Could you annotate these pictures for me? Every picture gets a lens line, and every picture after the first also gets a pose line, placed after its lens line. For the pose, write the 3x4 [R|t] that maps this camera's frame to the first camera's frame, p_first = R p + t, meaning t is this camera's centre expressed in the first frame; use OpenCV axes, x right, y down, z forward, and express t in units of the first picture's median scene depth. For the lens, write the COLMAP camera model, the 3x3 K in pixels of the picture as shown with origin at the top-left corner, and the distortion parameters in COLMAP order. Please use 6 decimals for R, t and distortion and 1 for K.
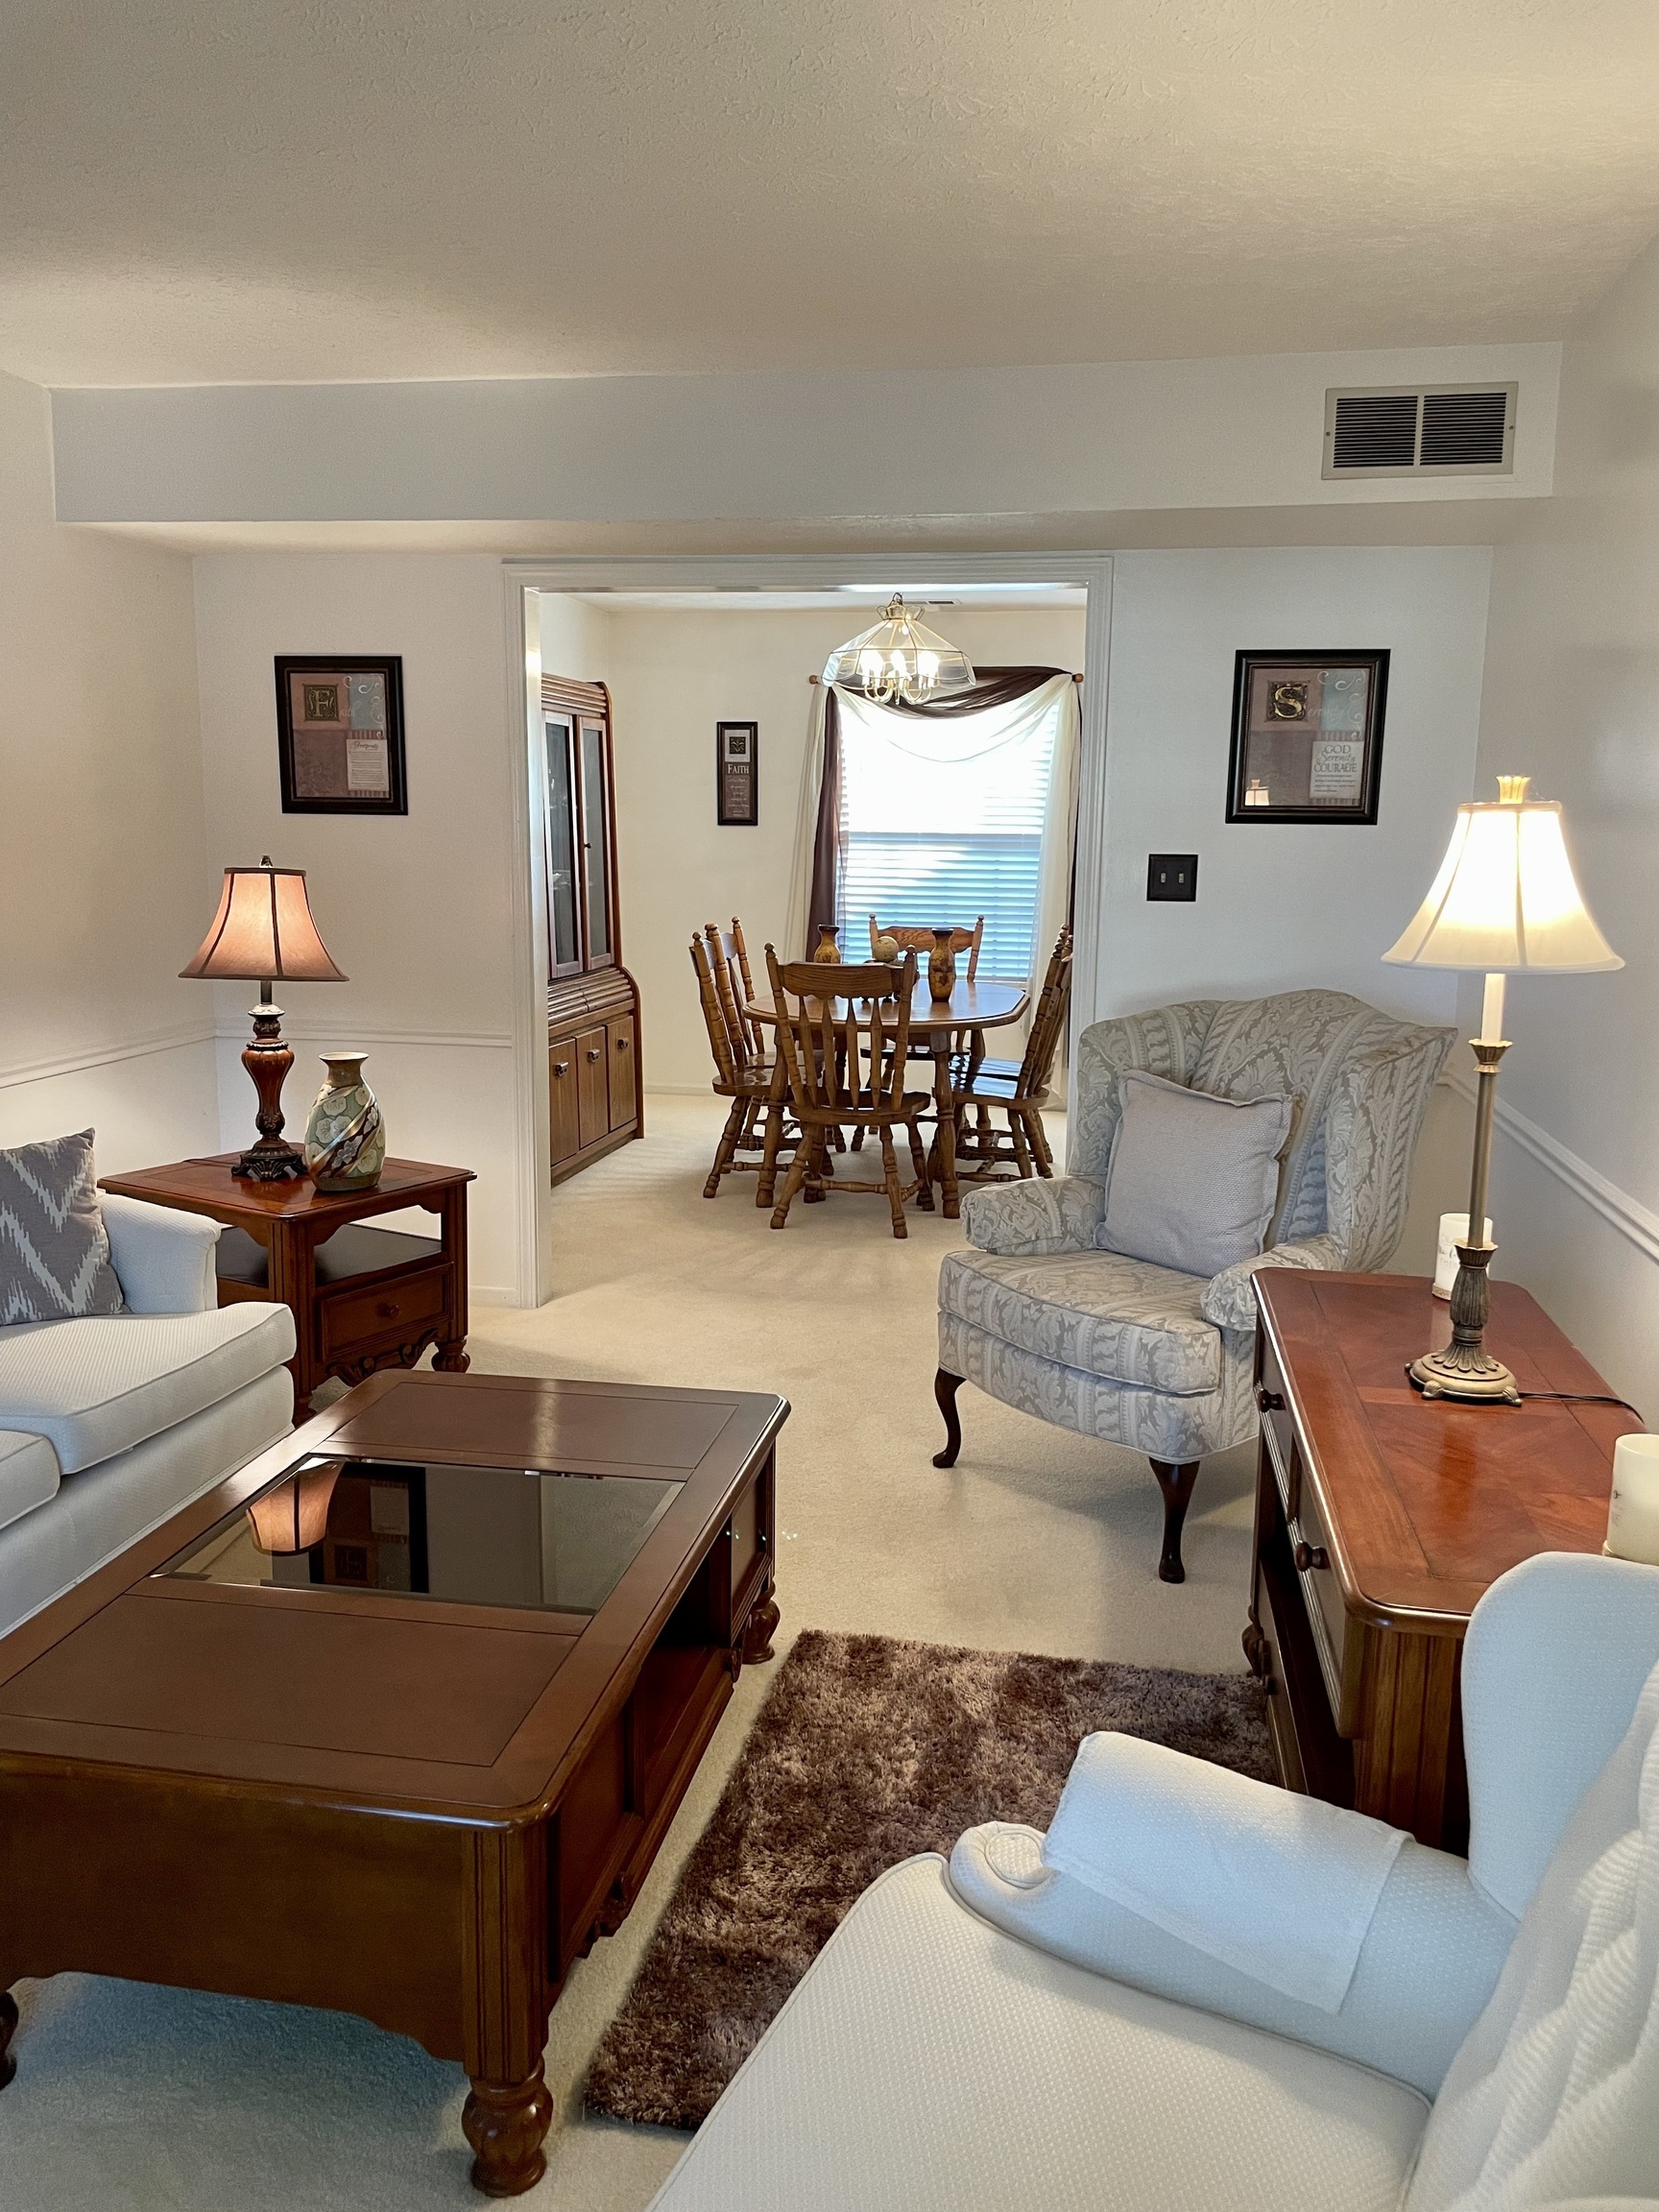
lens RADIAL K [[1677.2, 0, 826.1], [0, 1677.2, 1094.8], [0, 0, 1]] dist [0.068632, -0.079918]
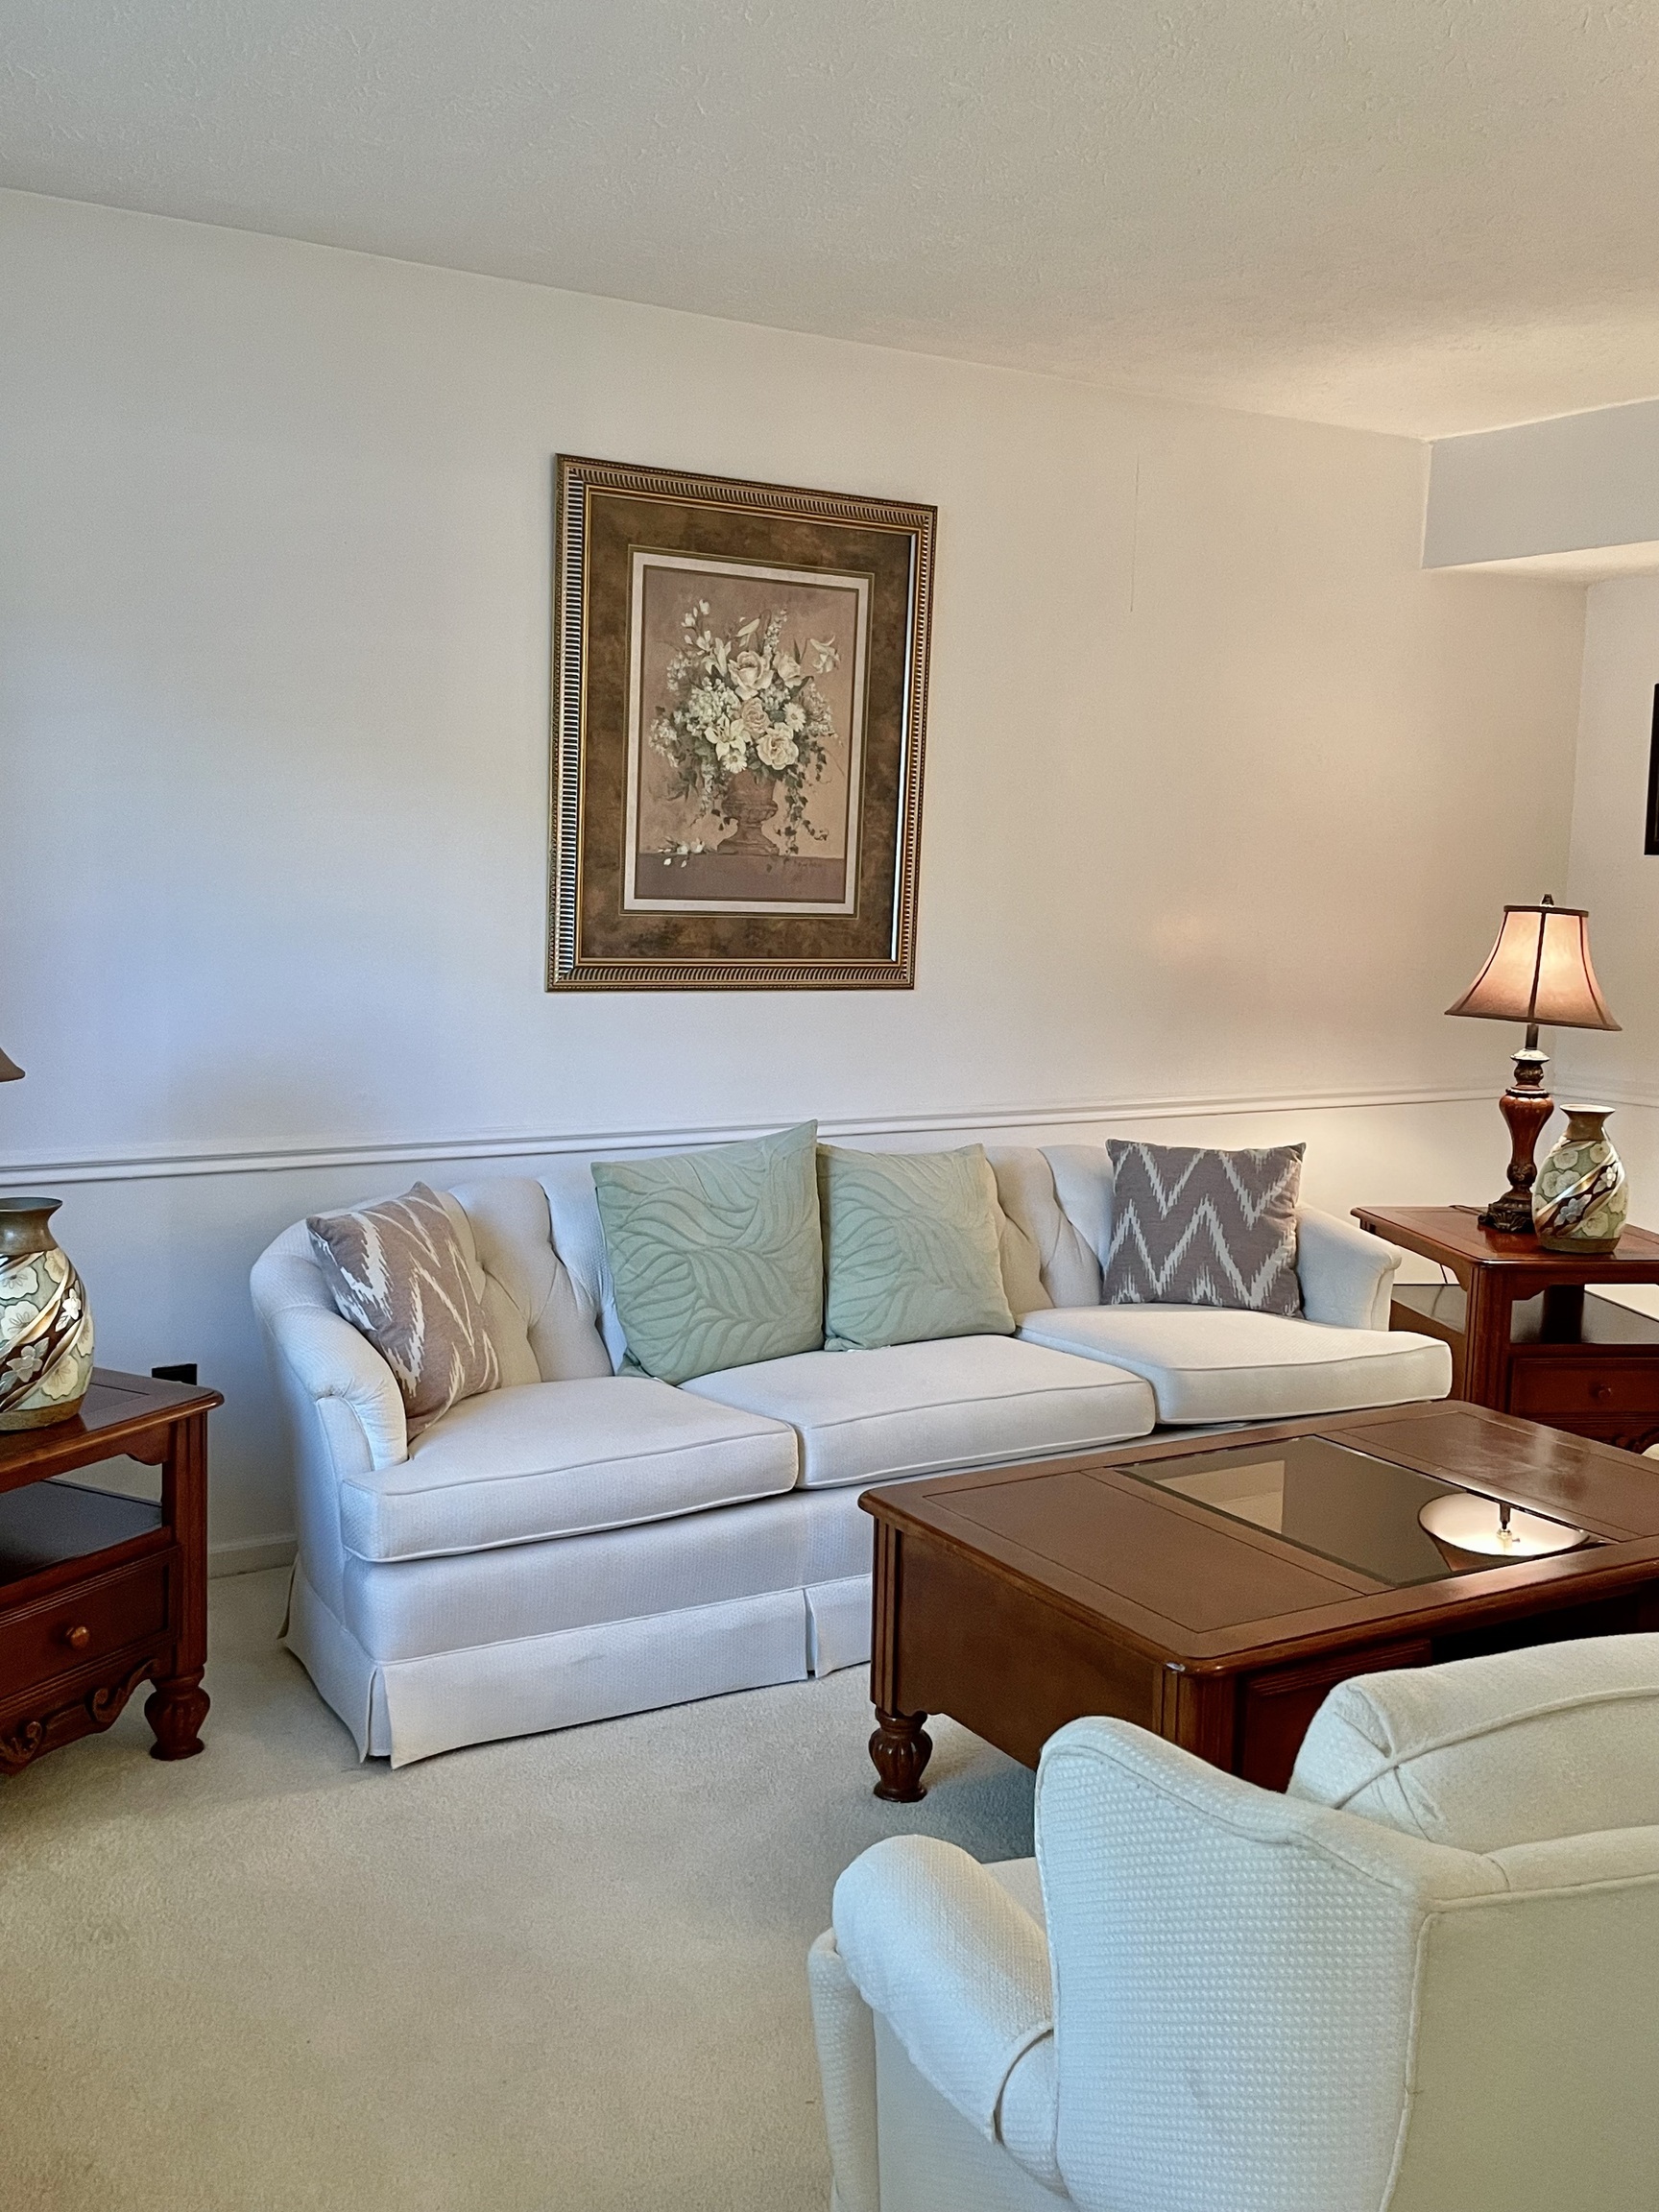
lens RADIAL K [[2076.5, 0, 829.5], [0, 2076.5, 1106.0], [0, 0, 1]] dist [0.100714, -0.004587]
pose [[0.664004, 0.096744, -0.741444, 0.244631], [-0.137751, 0.990449, 0.005871, 0.021858], [0.734931, 0.098236, 0.670989, -0.071733]]
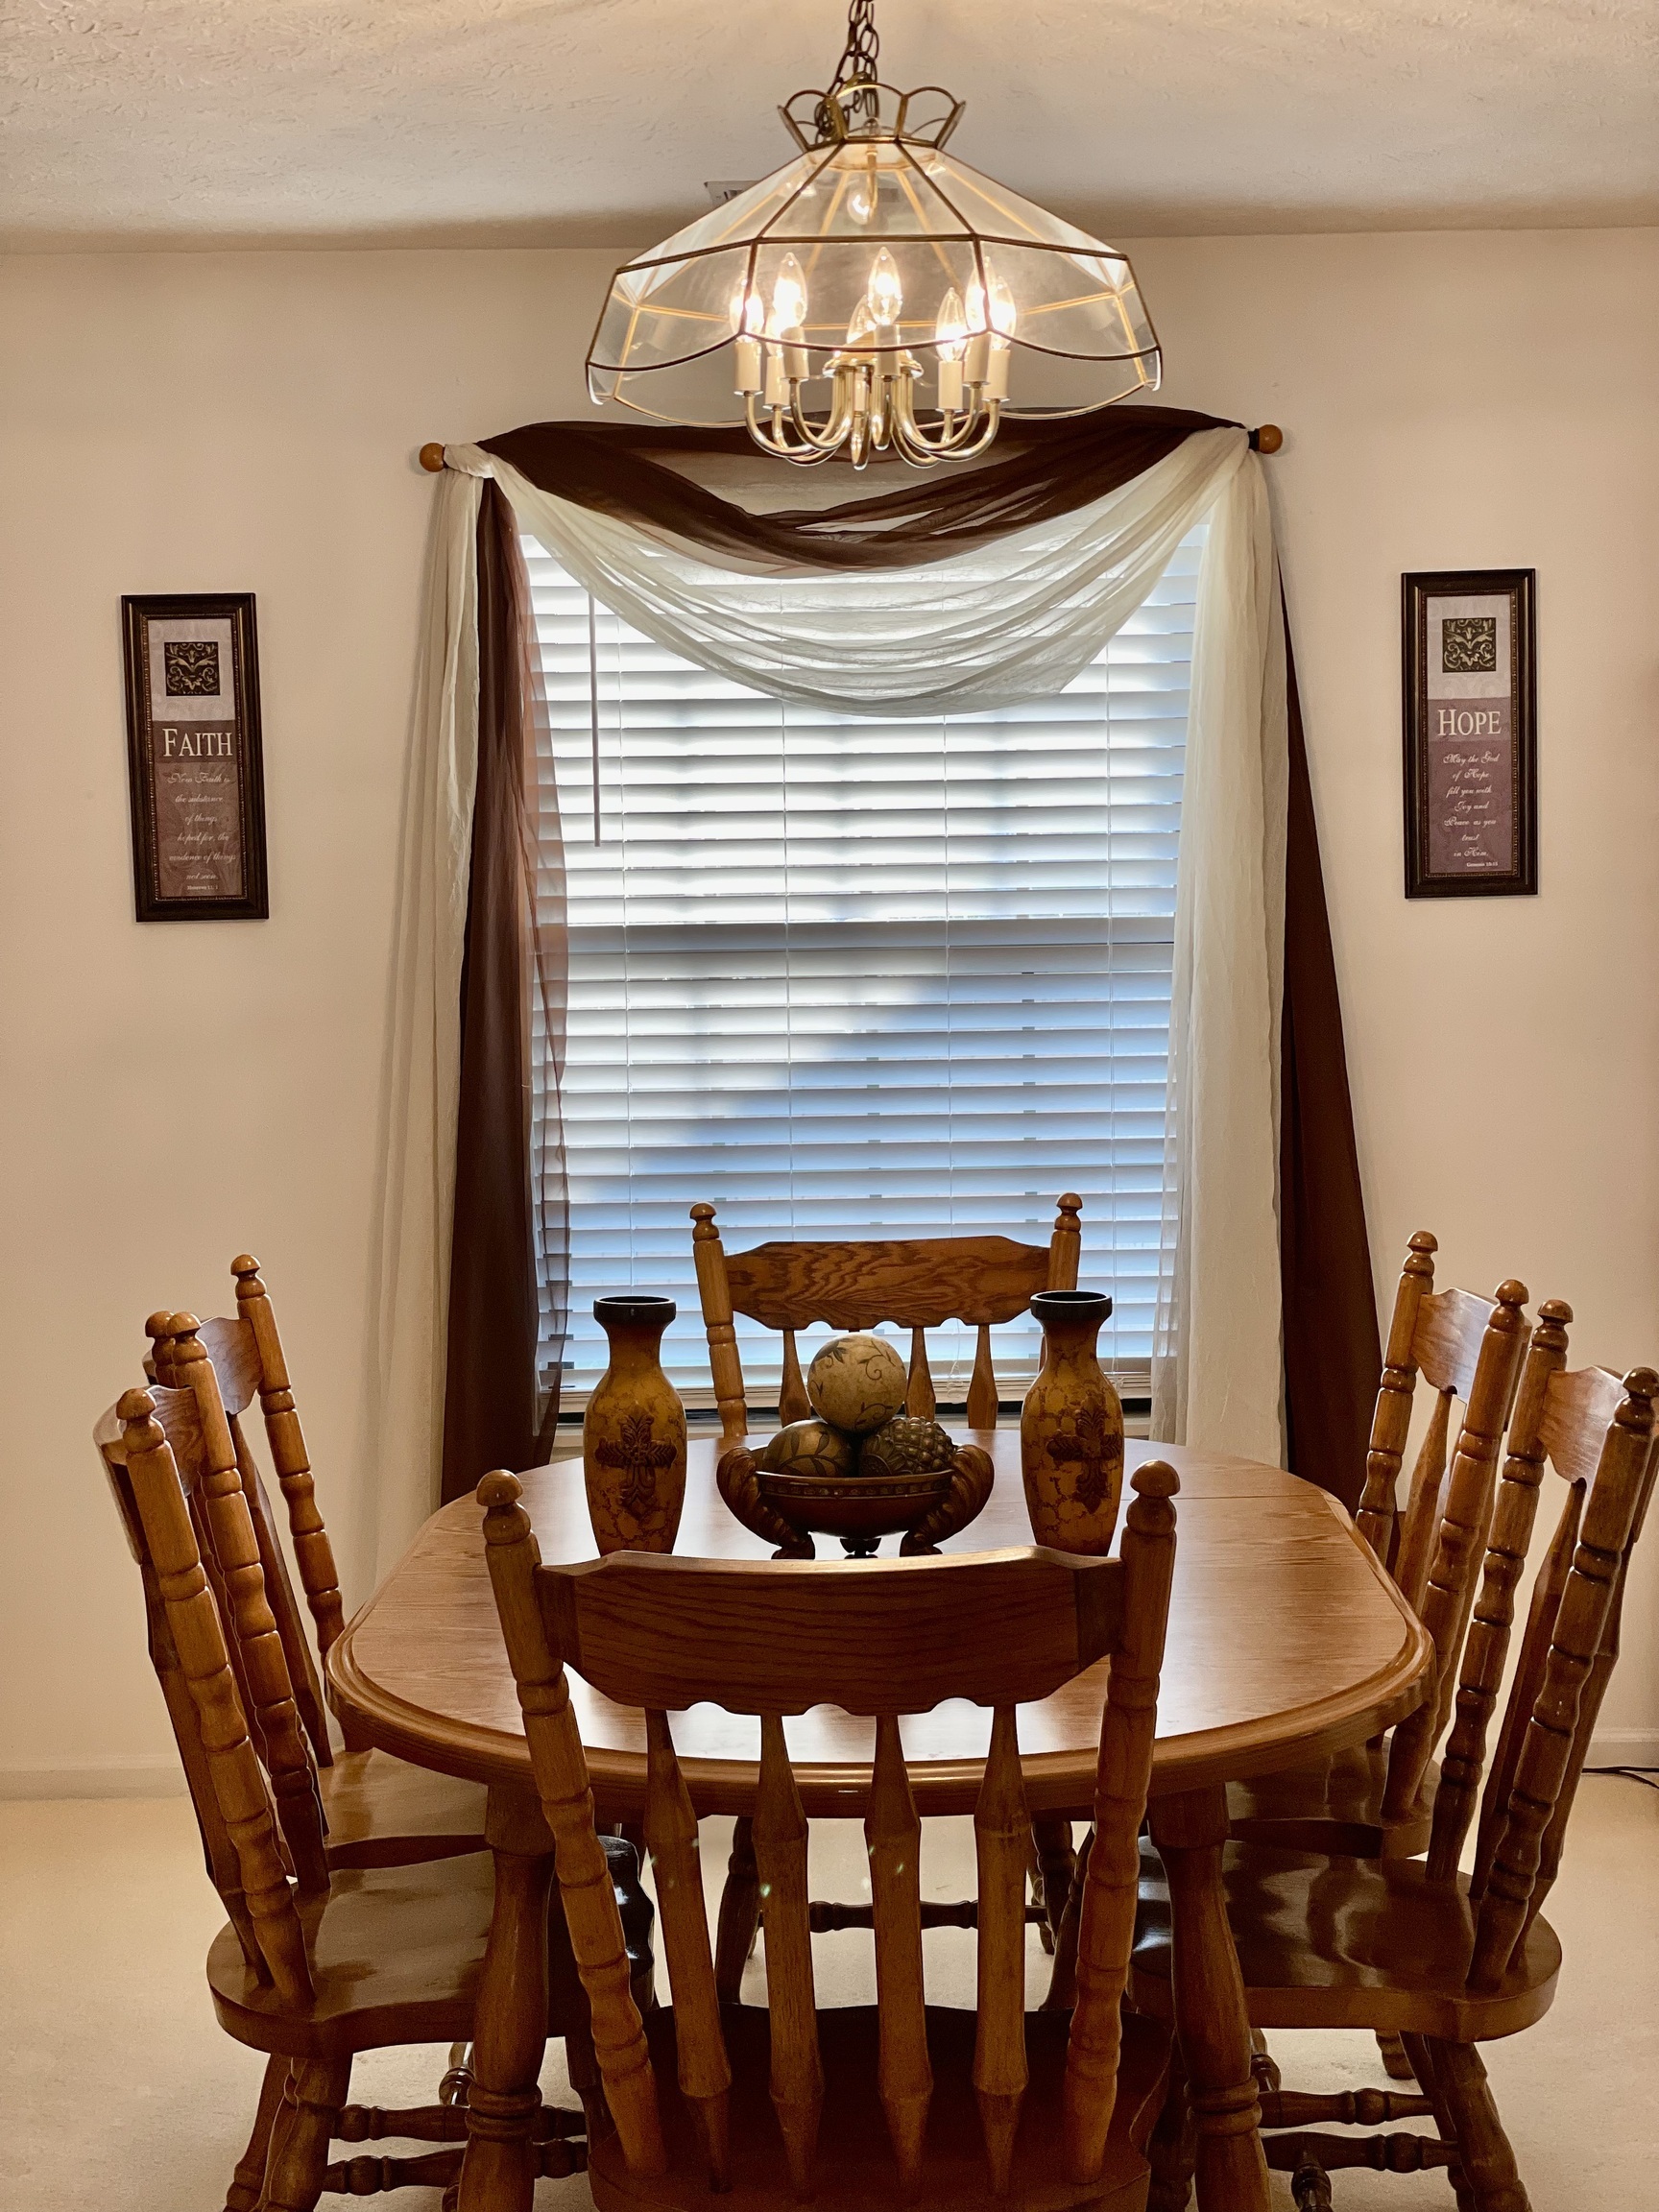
lens RADIAL K [[3353.0, 0, 847.8], [0, 3353.0, 1072.3], [0, 0, 1]] dist [0.109236, -0.193085]
pose [[0.984989, -0.042029, 0.167421, -0.073092], [0.058693, 0.993663, -0.095861, -0.118581], [-0.162331, 0.104248, 0.981214, 0.671291]]
